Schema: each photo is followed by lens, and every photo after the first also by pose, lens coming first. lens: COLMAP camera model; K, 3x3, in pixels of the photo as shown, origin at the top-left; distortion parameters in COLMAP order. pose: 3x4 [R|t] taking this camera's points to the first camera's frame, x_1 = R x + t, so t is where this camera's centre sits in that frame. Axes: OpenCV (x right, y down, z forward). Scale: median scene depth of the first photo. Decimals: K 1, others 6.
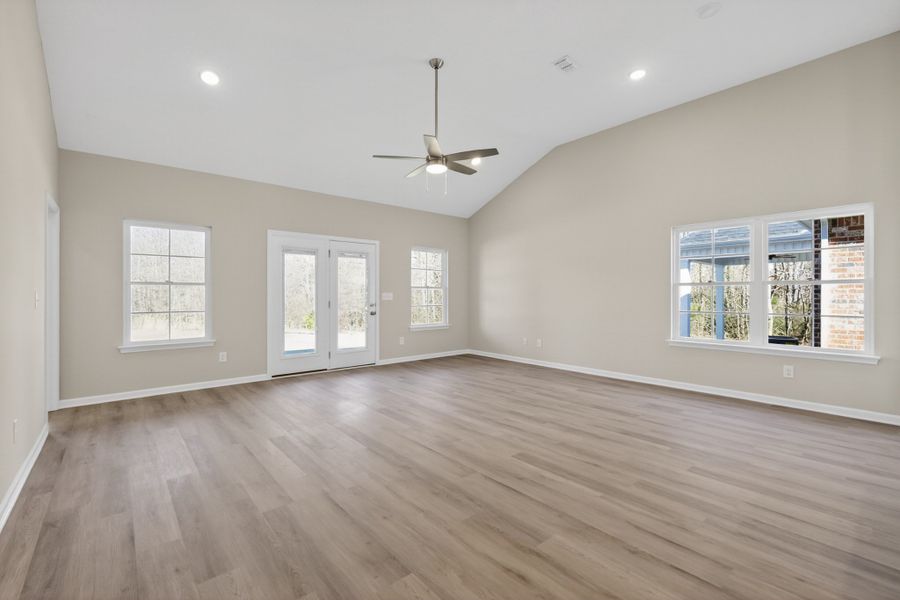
lens RADIAL K [[392.5, 0, 449.3], [0, 392.5, 294.5], [0, 0, 1]] dist [0.003310, -0.000275]
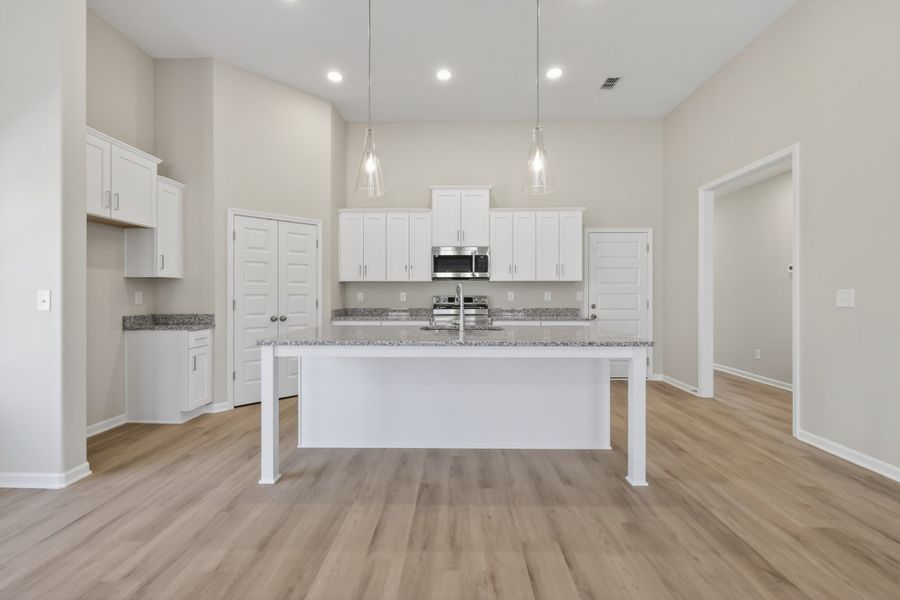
lens RADIAL K [[392.5, 0, 450.5], [0, 392.5, 295.9], [0, 0, 1]] dist [0.003310, -0.000275]
pose [[-0.746903, 0.000273, 0.664933, 0.056725], [0.001804, 0.999997, 0.001616, 0.002815], [-0.664930, 0.002407, -0.746901, 0.810670]]
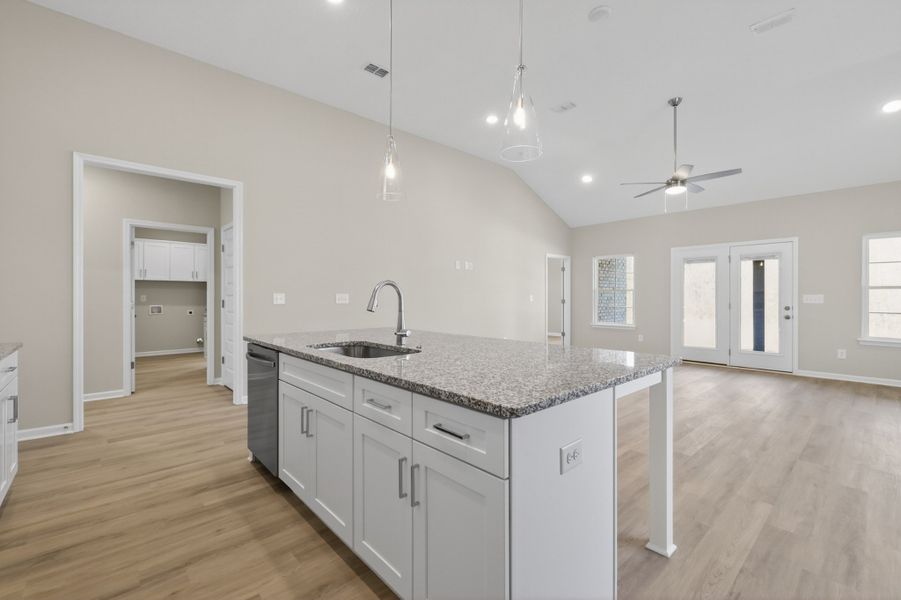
lens RADIAL K [[392.9, 0, 450.6], [0, 392.9, 297.1], [0, 0, 1]] dist [0.003310, -0.000275]
pose [[0.027907, 0.001010, -0.999610, 1.117183], [-0.001705, 0.999998, 0.000963, 0.002308], [0.999609, 0.001677, 0.027908, 0.288097]]
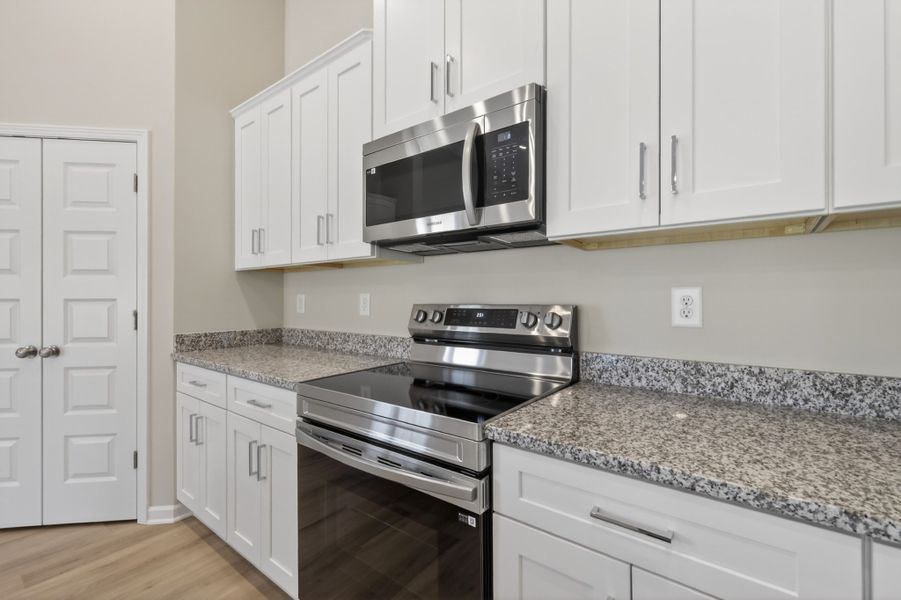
lens RADIAL K [[392.9, 0, 450.4], [0, 392.9, 296.7], [0, 0, 1]] dist [0.003310, -0.000275]
pose [[-0.204793, 0.002386, 0.978802, 0.531533], [0.003008, 0.999994, -0.001808, -0.000986], [-0.978801, 0.002574, -0.204799, -0.077764]]
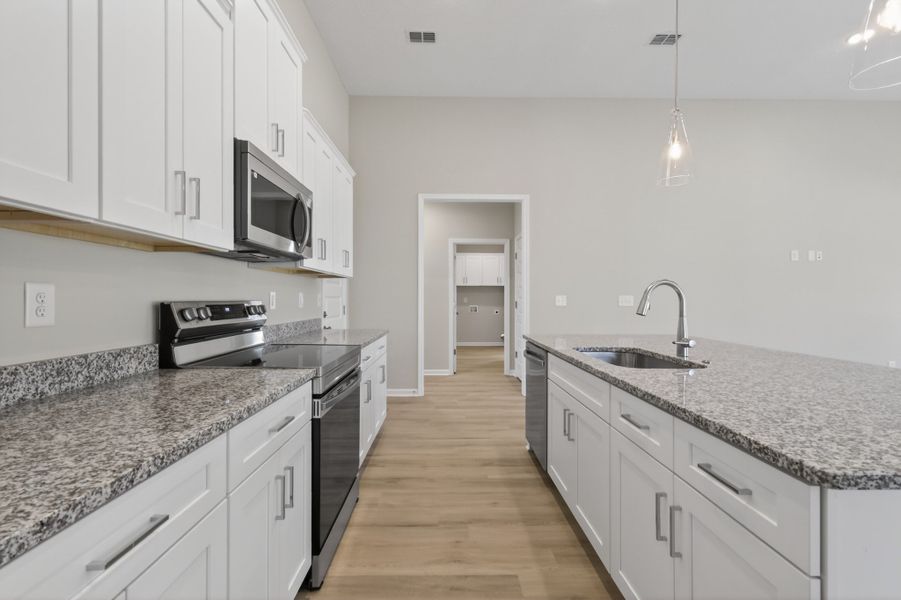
lens RADIAL K [[392.9, 0, 449.3], [0, 392.9, 300.8], [0, 0, 1]] dist [0.003310, -0.000275]
pose [[-0.637897, 0.003711, -0.770113, 1.090859], [-0.002037, 0.999977, 0.006506, 0.002532], [0.770119, 0.005719, -0.637875, 0.318194]]
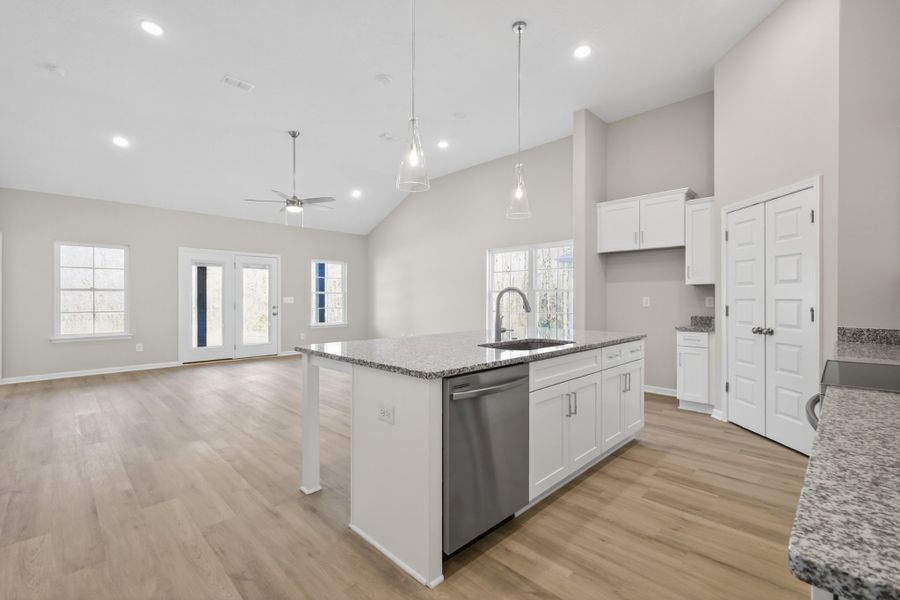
lens RADIAL K [[392.5, 0, 449.8], [0, 392.5, 299.7], [0, 0, 1]] dist [0.003310, -0.000275]
pose [[0.996884, 0.000939, 0.078876, 0.406334], [-0.001174, 0.999995, 0.002929, -0.001013], [-0.078873, -0.003012, 0.996880, -0.437884]]
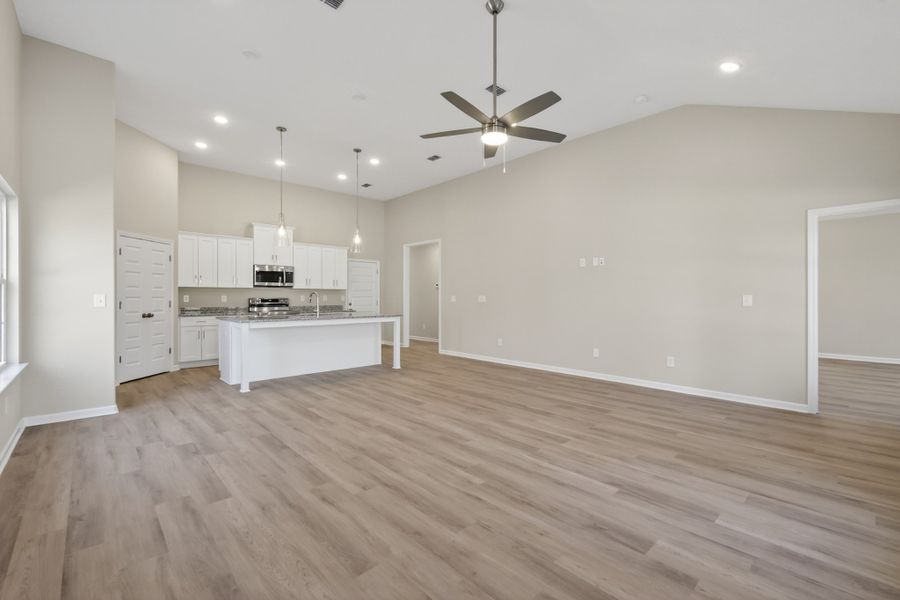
lens RADIAL K [[392.5, 0, 449.8], [0, 392.5, 298.0], [0, 0, 1]] dist [0.003310, -0.000275]
pose [[-0.999379, 0.000546, -0.035220, 0.085628], [0.000474, 0.999998, 0.002044, 0.001233], [0.035221, 0.002026, -0.999377, 1.769650]]
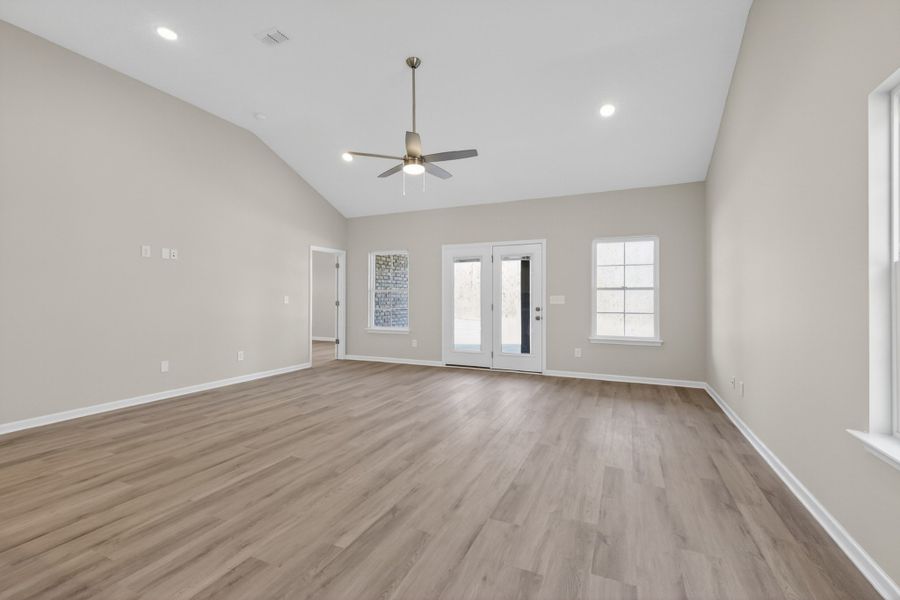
lens RADIAL K [[392.5, 0, 450.0], [0, 392.5, 296.8], [0, 0, 1]] dist [0.003310, -0.000275]
pose [[0.423143, -0.002240, -0.906060, 0.880325], [-0.001608, 0.999994, -0.003223, 0.001775], [0.906062, 0.002821, 0.423136, 0.660349]]
